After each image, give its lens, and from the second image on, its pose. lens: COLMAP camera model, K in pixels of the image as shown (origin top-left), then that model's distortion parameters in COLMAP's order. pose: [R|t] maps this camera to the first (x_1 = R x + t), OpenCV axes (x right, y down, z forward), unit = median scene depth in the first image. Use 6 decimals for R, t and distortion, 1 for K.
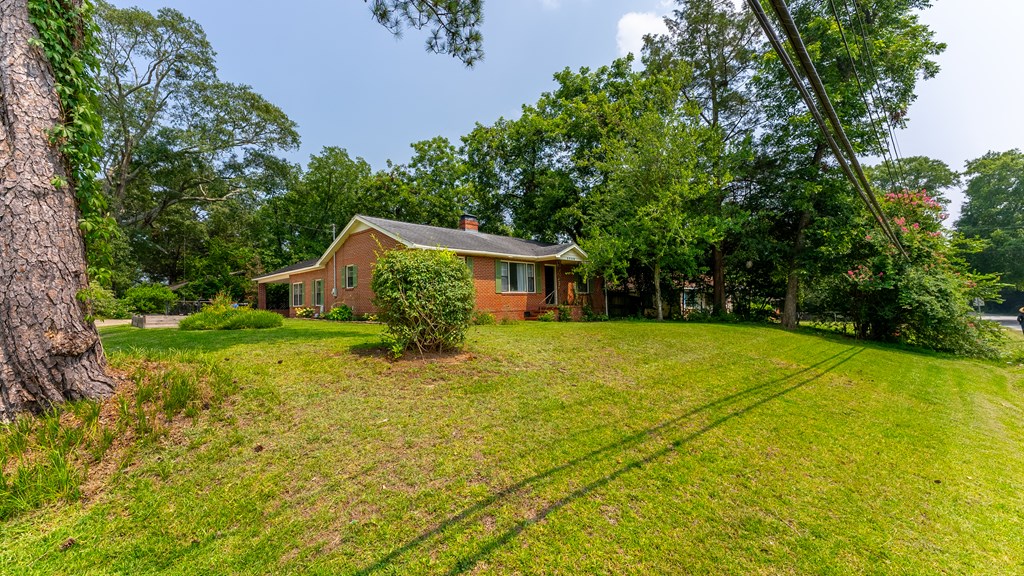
lens RADIAL K [[407.9, 0, 511.5], [0, 407.9, 287.2], [0, 0, 1]] dist [0.001621, -0.000431]
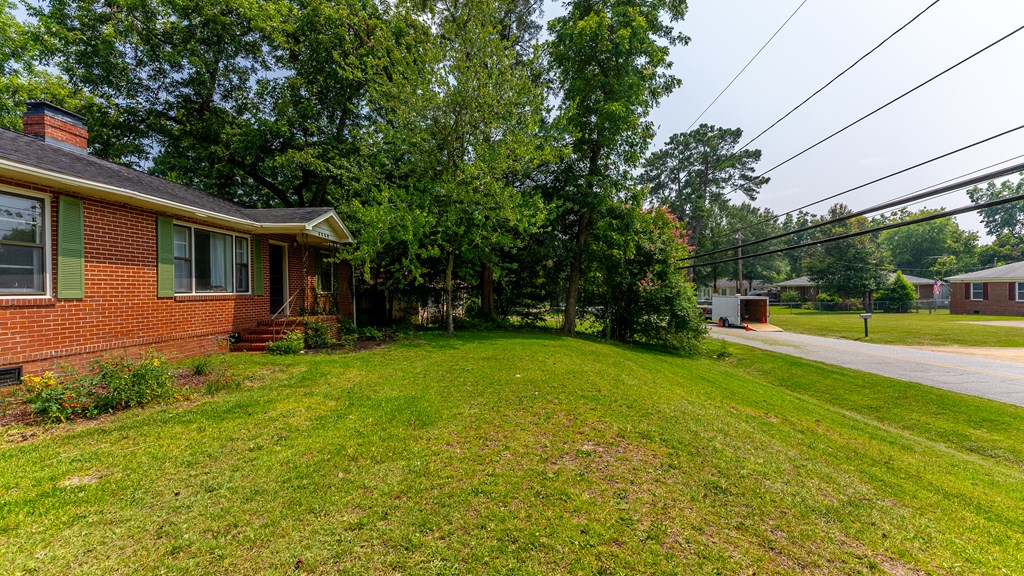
lens RADIAL K [[407.9, 0, 509.6], [0, 407.9, 291.0], [0, 0, 1]] dist [0.001621, -0.000431]
pose [[0.729573, 0.012675, 0.683786, -0.058689], [-0.033823, 0.999273, 0.017565, -0.010609], [-0.683067, -0.035942, 0.729471, 0.422292]]
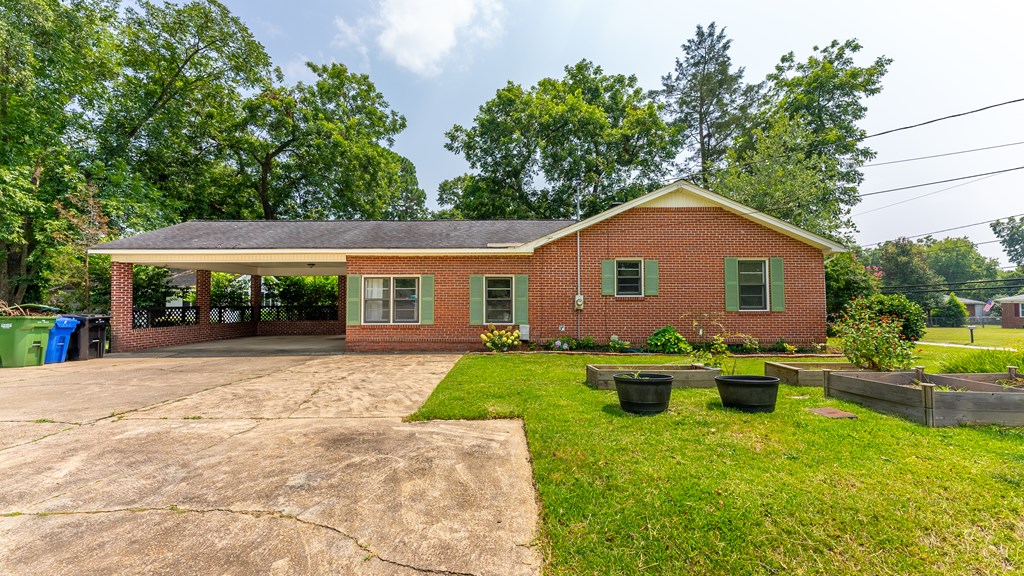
lens RADIAL K [[407.9, 0, 506.6], [0, 407.9, 286.4], [0, 0, 1]] dist [0.001621, -0.000431]
pose [[0.719108, 0.050463, 0.693064, -0.962077], [-0.047895, 0.998587, -0.023014, 0.007956], [-0.693246, -0.016645, 0.720509, 0.686172]]
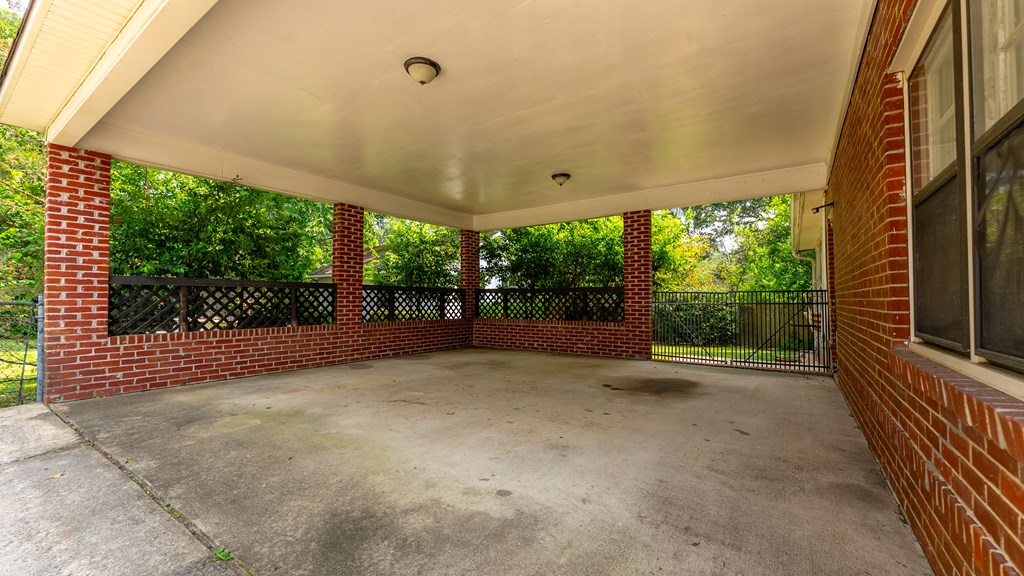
lens RADIAL K [[407.9, 0, 512.3], [0, 407.9, 289.7], [0, 0, 1]] dist [0.001621, -0.000431]
pose [[0.986454, 0.029616, 0.161340, -0.731402], [-0.033152, 0.999265, 0.019265, 0.051845], [-0.160651, -0.024353, 0.986711, 1.332971]]
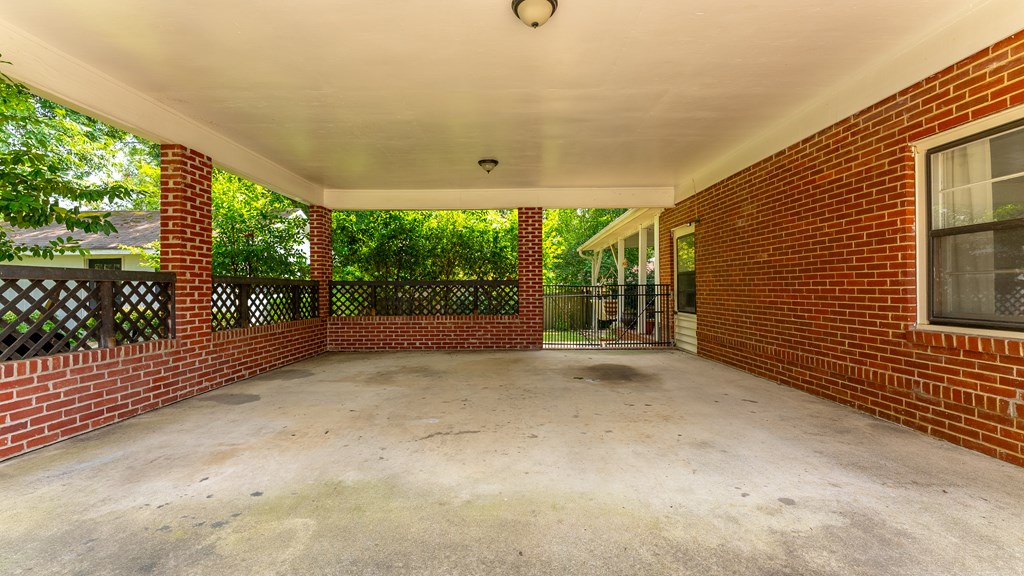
lens RADIAL K [[407.9, 0, 511.2], [0, 407.9, 286.9], [0, 0, 1]] dist [0.001621, -0.000431]
pose [[0.718156, 0.023725, 0.695478, -0.855078], [-0.045980, 0.998852, 0.013405, 0.054753], [-0.694362, -0.041605, 0.718423, 1.425766]]
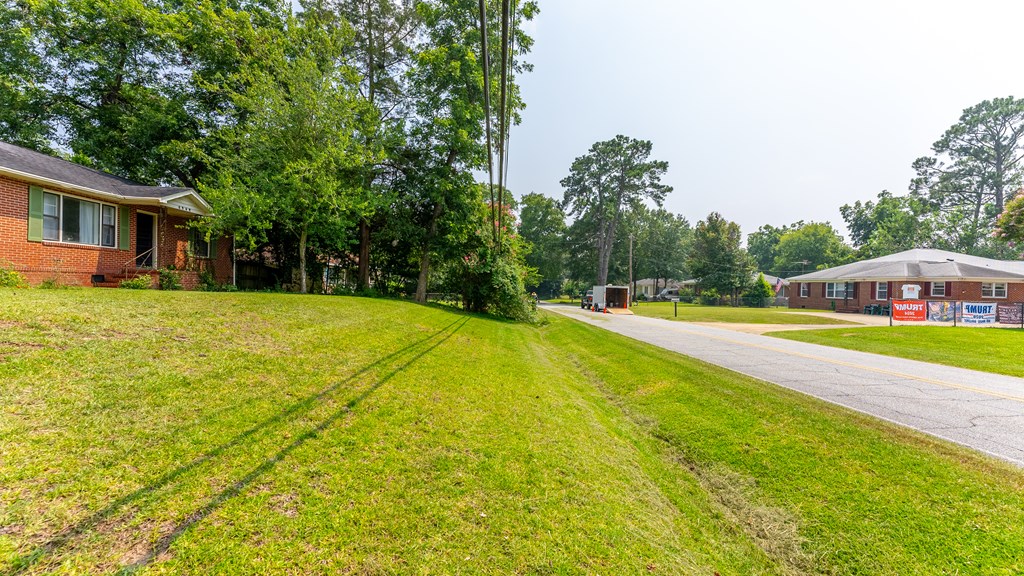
lens RADIAL K [[407.9, 0, 510.8], [0, 407.9, 288.0], [0, 0, 1]] dist [0.001621, -0.000431]
pose [[0.669235, 0.037056, 0.742127, -0.005779], [-0.073132, 0.997191, 0.016157, 0.022028], [-0.739443, -0.065086, 0.670065, 0.040597]]
